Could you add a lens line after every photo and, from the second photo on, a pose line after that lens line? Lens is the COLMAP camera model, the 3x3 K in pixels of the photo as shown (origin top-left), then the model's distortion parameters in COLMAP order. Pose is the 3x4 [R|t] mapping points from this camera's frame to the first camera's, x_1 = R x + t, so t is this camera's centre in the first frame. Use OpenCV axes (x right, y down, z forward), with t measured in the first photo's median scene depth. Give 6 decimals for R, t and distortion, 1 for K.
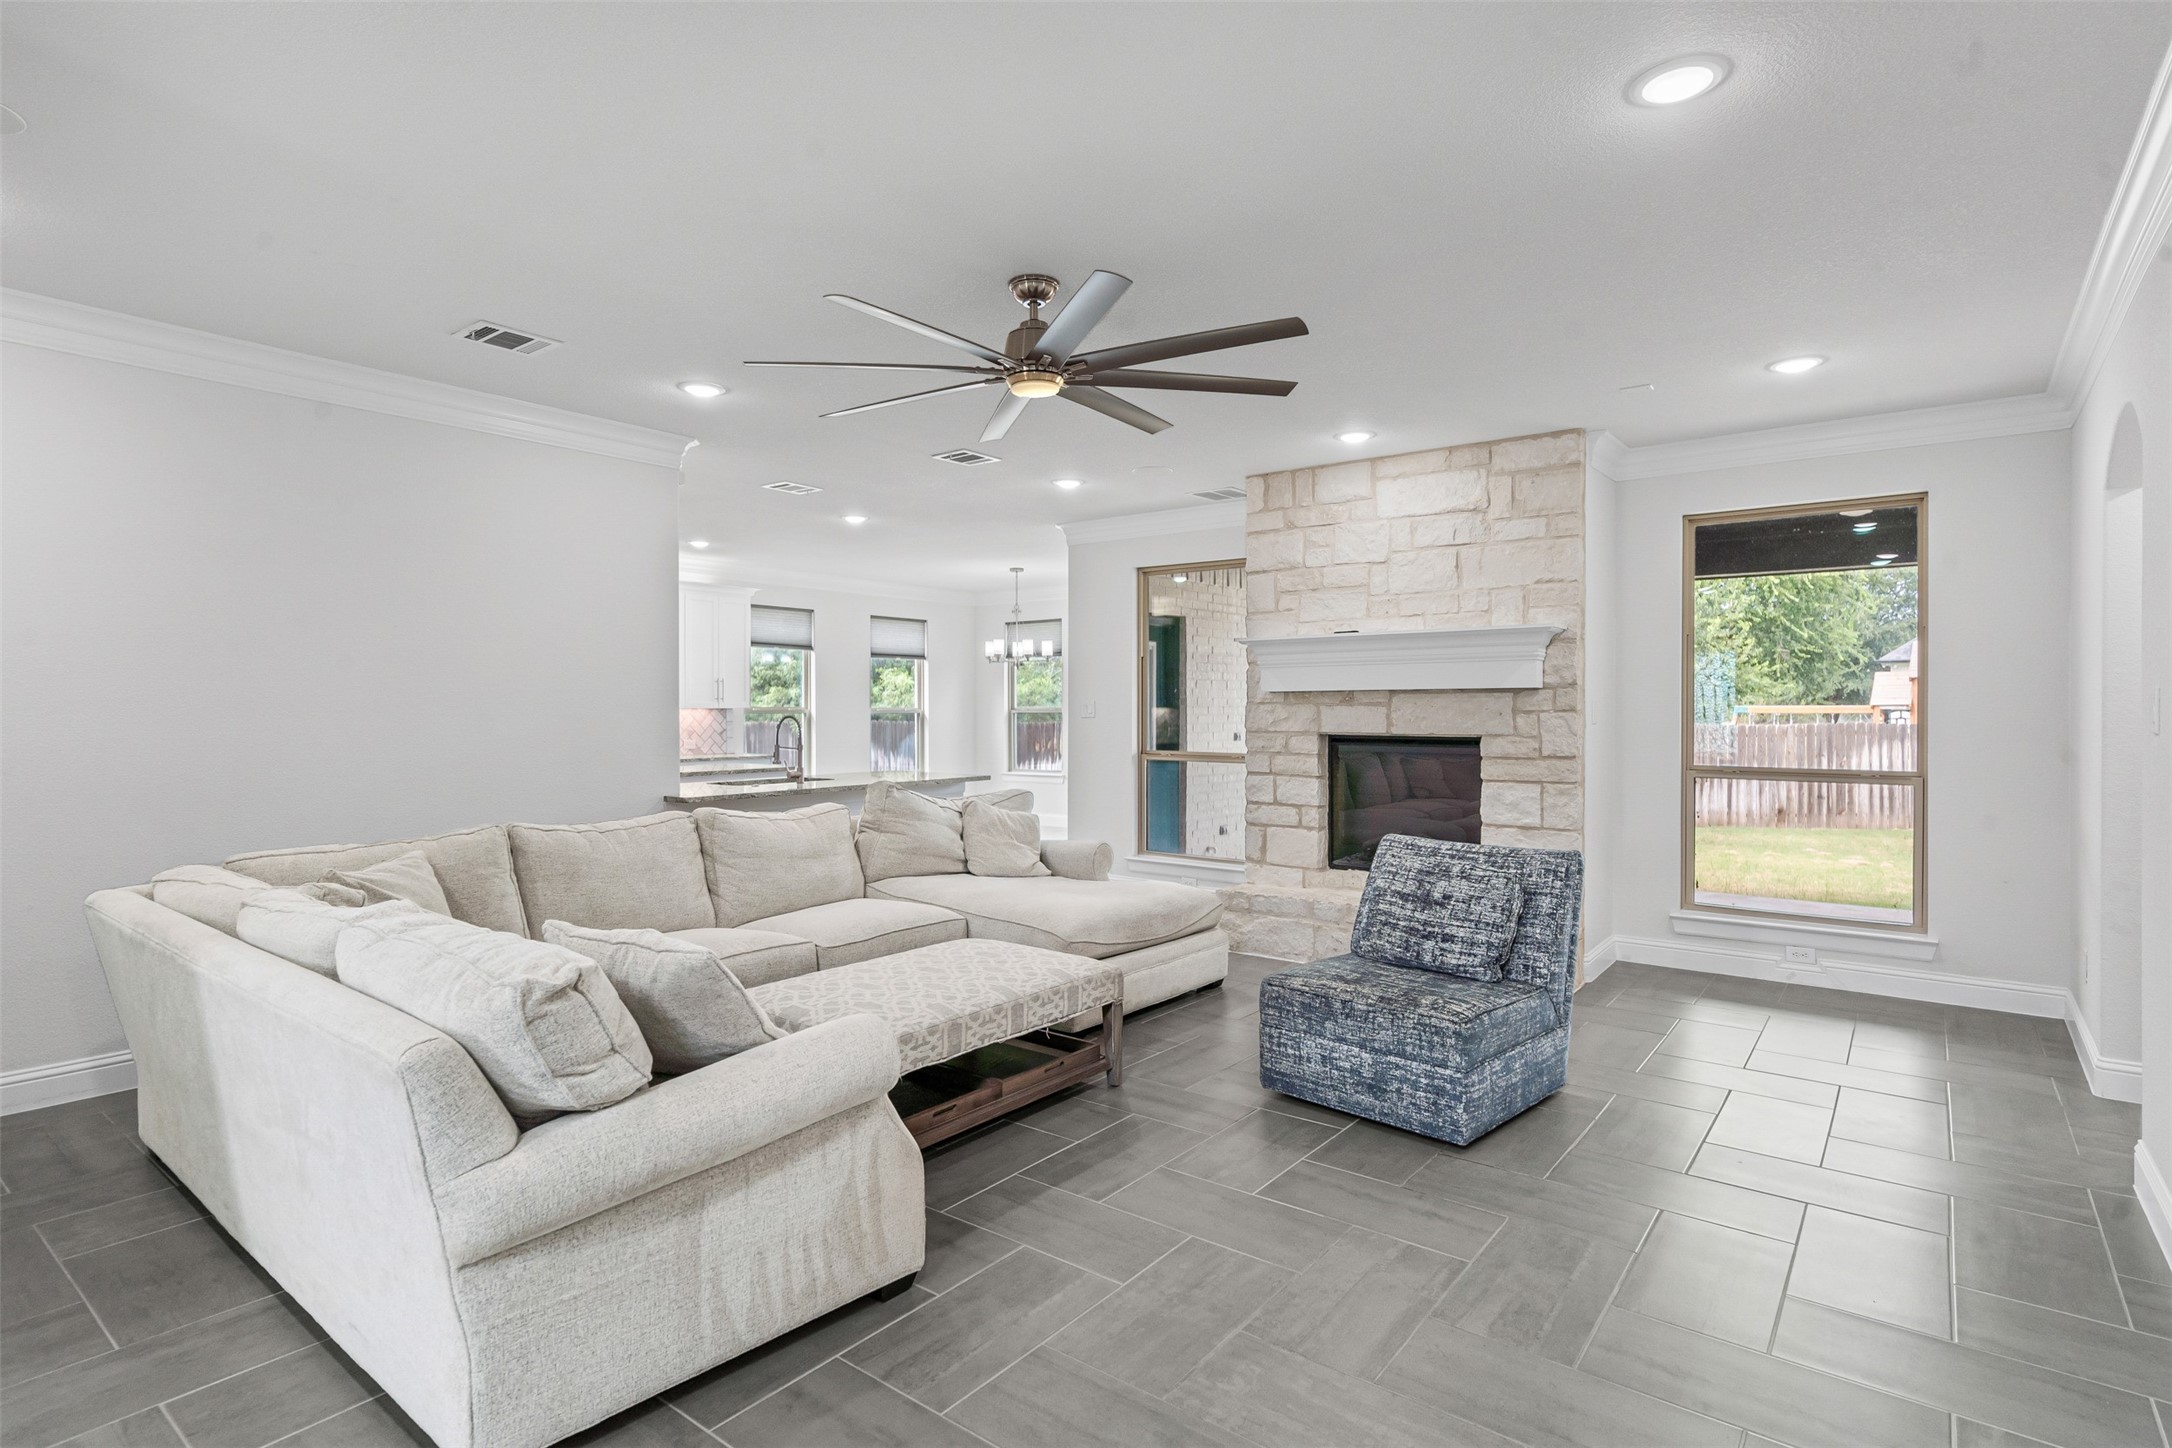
lens RADIAL K [[1087.5, 0, 1080.8], [0, 1087.5, 704.9], [0, 0, 1]] dist [0.005944, -0.000484]
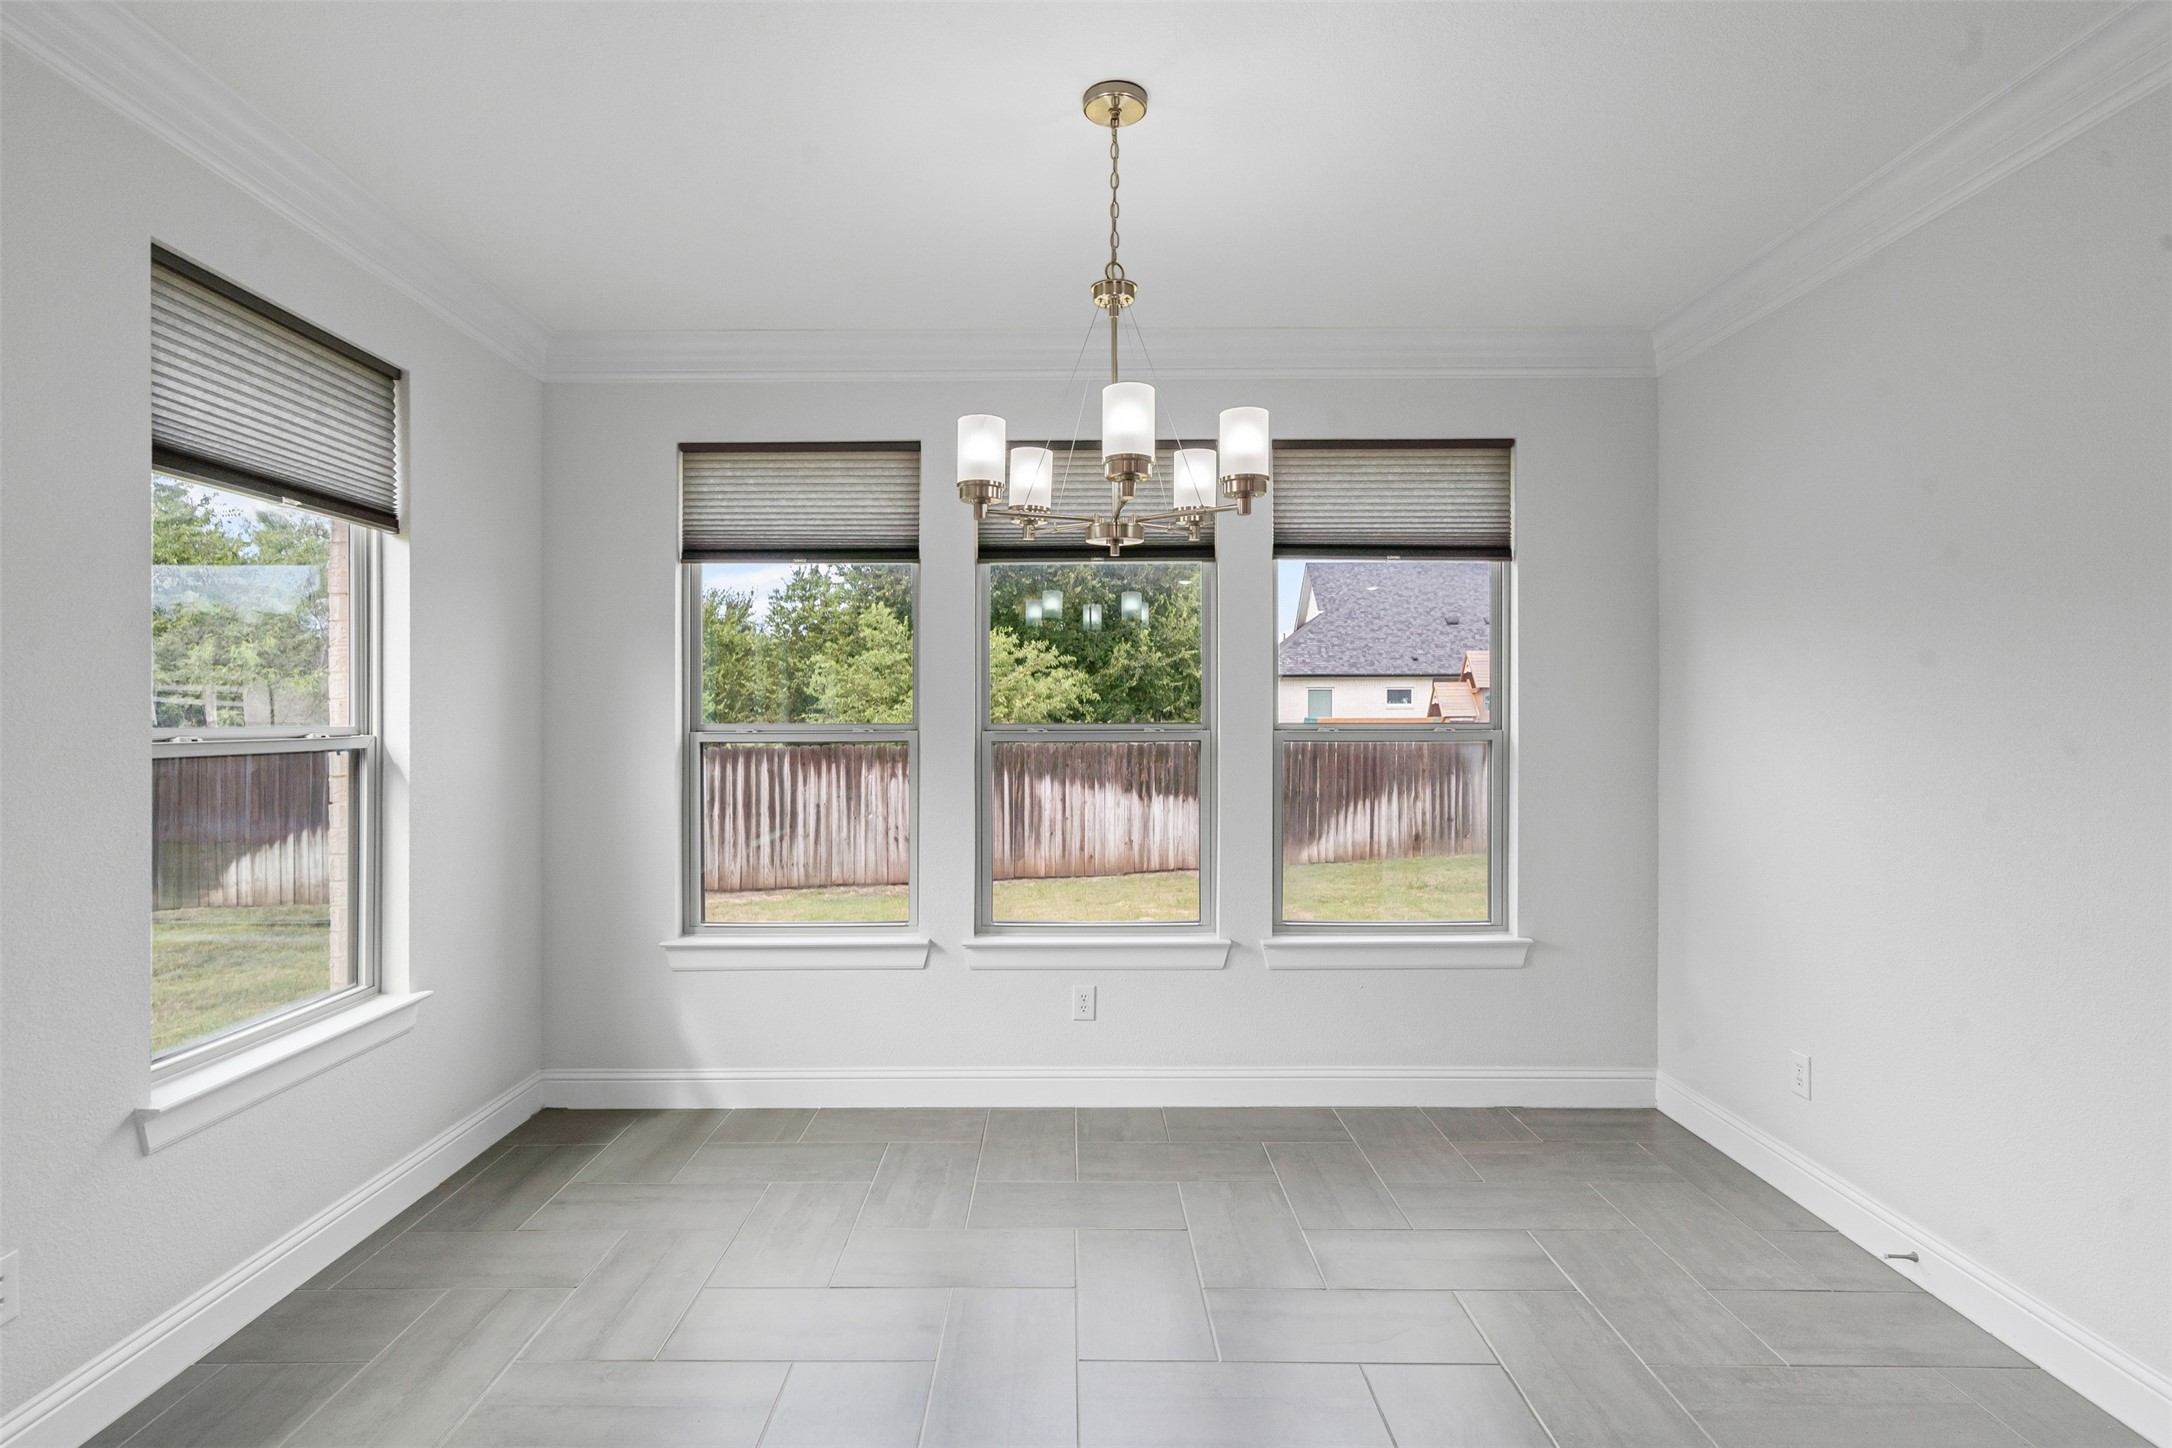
lens RADIAL K [[1103.4, 0, 1082.9], [0, 1103.4, 689.4], [0, 0, 1]] dist [0.004711, 0.000318]
pose [[0.784124, 0.016487, 0.620385, -0.351851], [-0.003601, 0.999751, -0.022019, -0.000922], [-0.620594, 0.015031, 0.783988, 1.449213]]
